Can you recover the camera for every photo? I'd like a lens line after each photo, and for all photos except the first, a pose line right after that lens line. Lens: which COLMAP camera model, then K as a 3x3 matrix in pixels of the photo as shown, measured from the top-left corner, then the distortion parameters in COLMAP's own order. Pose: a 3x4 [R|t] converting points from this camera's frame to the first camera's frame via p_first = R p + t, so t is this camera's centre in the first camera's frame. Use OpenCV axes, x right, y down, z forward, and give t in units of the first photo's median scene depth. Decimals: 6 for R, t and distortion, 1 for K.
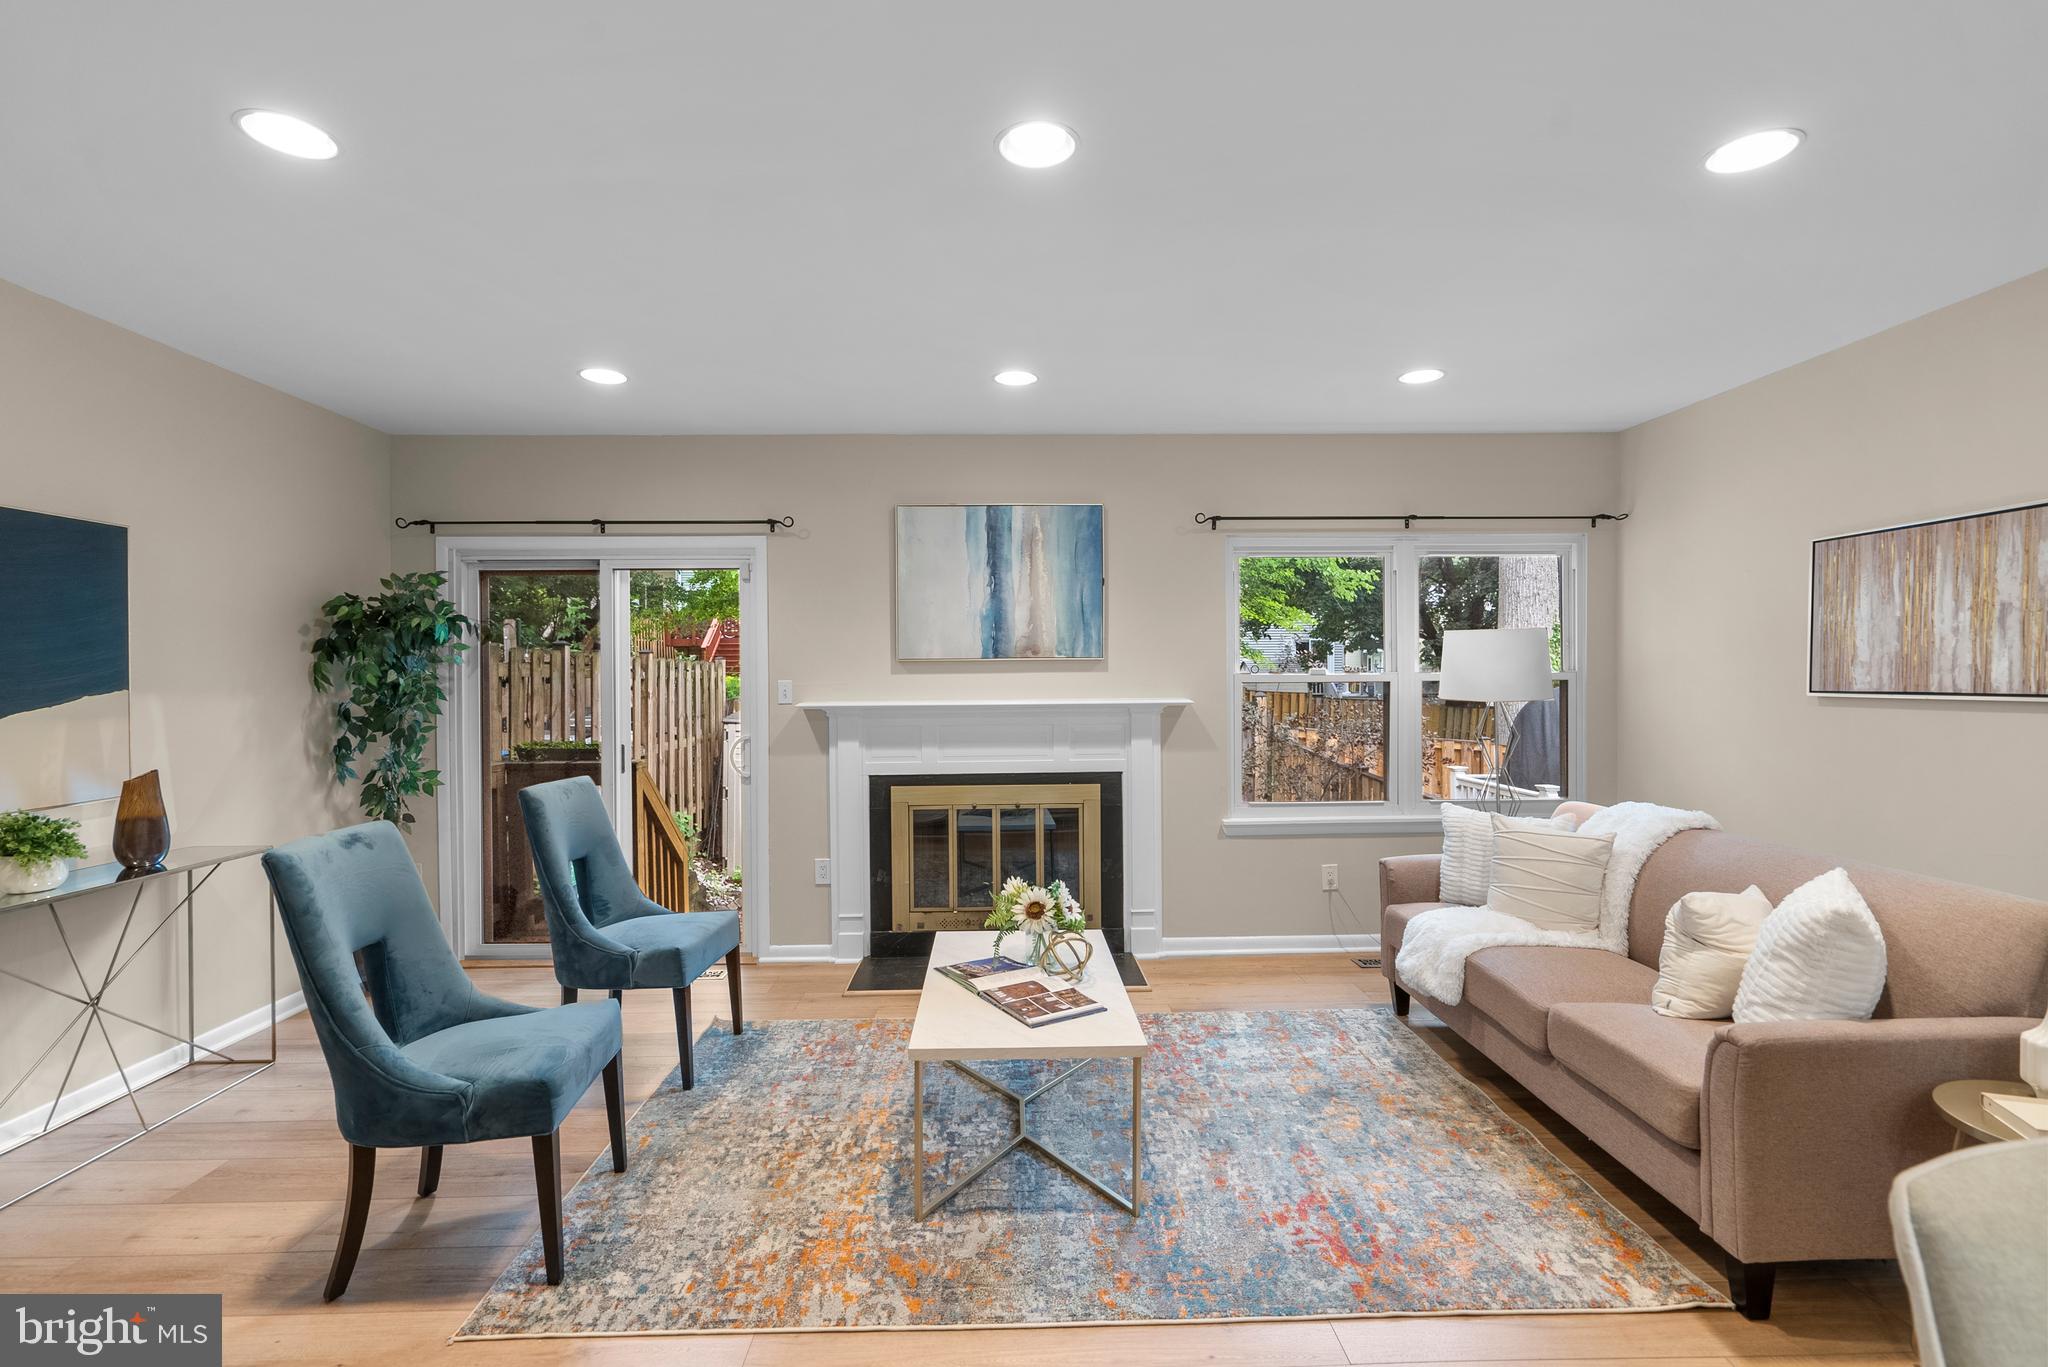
lens RADIAL K [[930.9, 0, 1028.1], [0, 930.9, 687.4], [0, 0, 1]] dist [-0.005469, 0.003150]
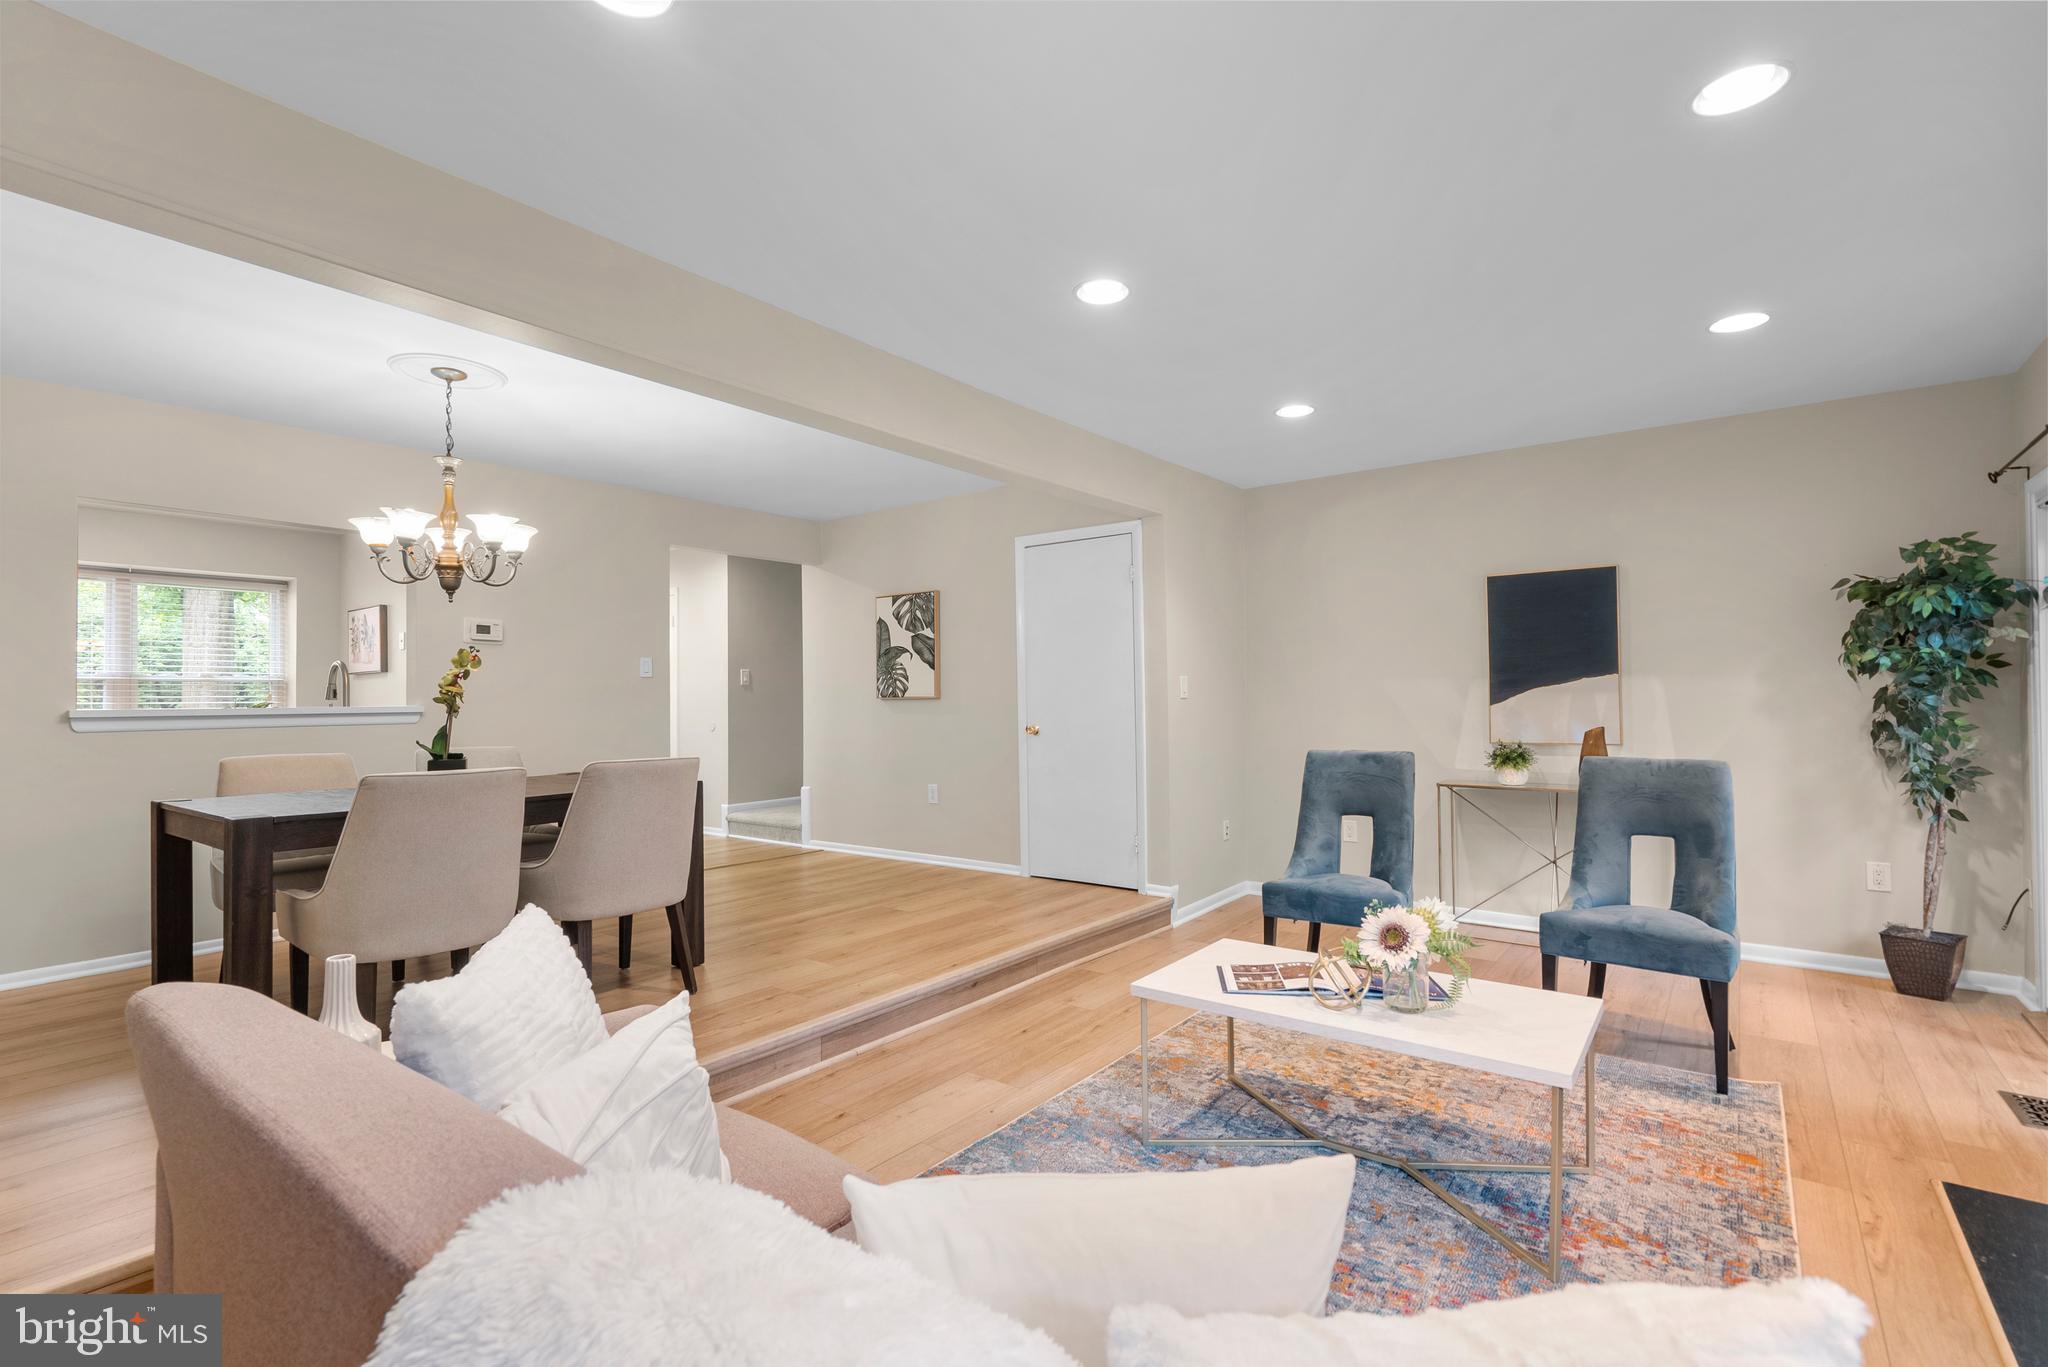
lens RADIAL K [[930.9, 0, 1021.2], [0, 930.9, 685.4], [0, 0, 1]] dist [-0.005469, 0.003150]
pose [[-0.634366, -0.000405, -0.773033, 0.715069], [0.002255, 0.999995, -0.002374, 0.020488], [0.773030, -0.003249, -0.634362, 1.072338]]
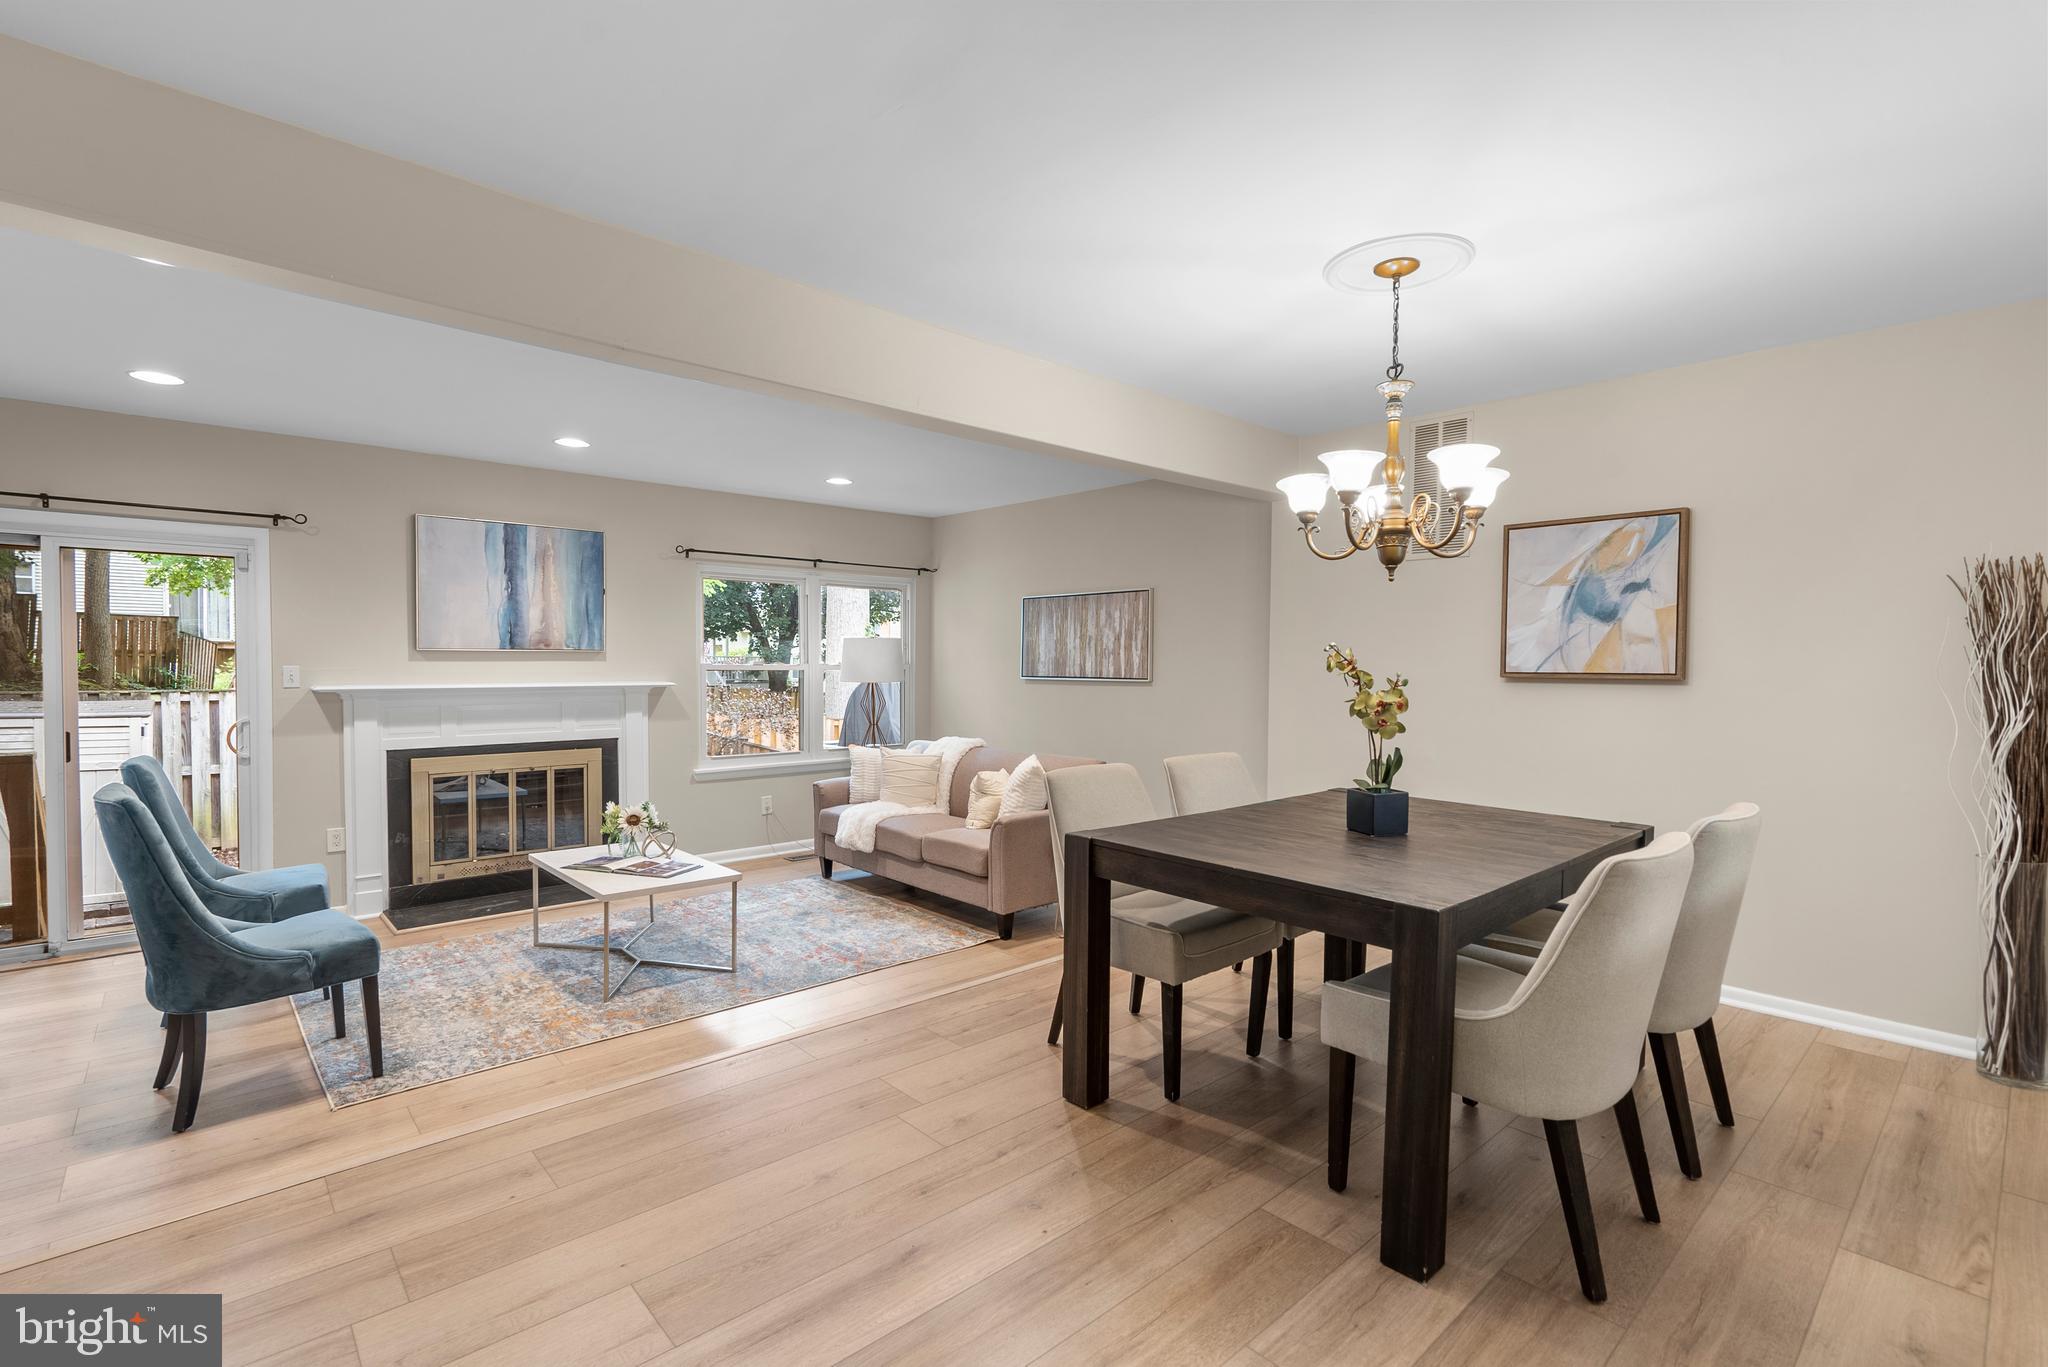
lens RADIAL K [[930.9, 0, 1024.3], [0, 930.9, 685.9], [0, 0, 1]] dist [-0.005469, 0.003150]
pose [[0.758080, -0.005866, 0.652135, -0.416485], [-0.002296, 0.999929, 0.011663, 0.001604], [-0.652157, -0.010338, 0.758013, -0.470456]]
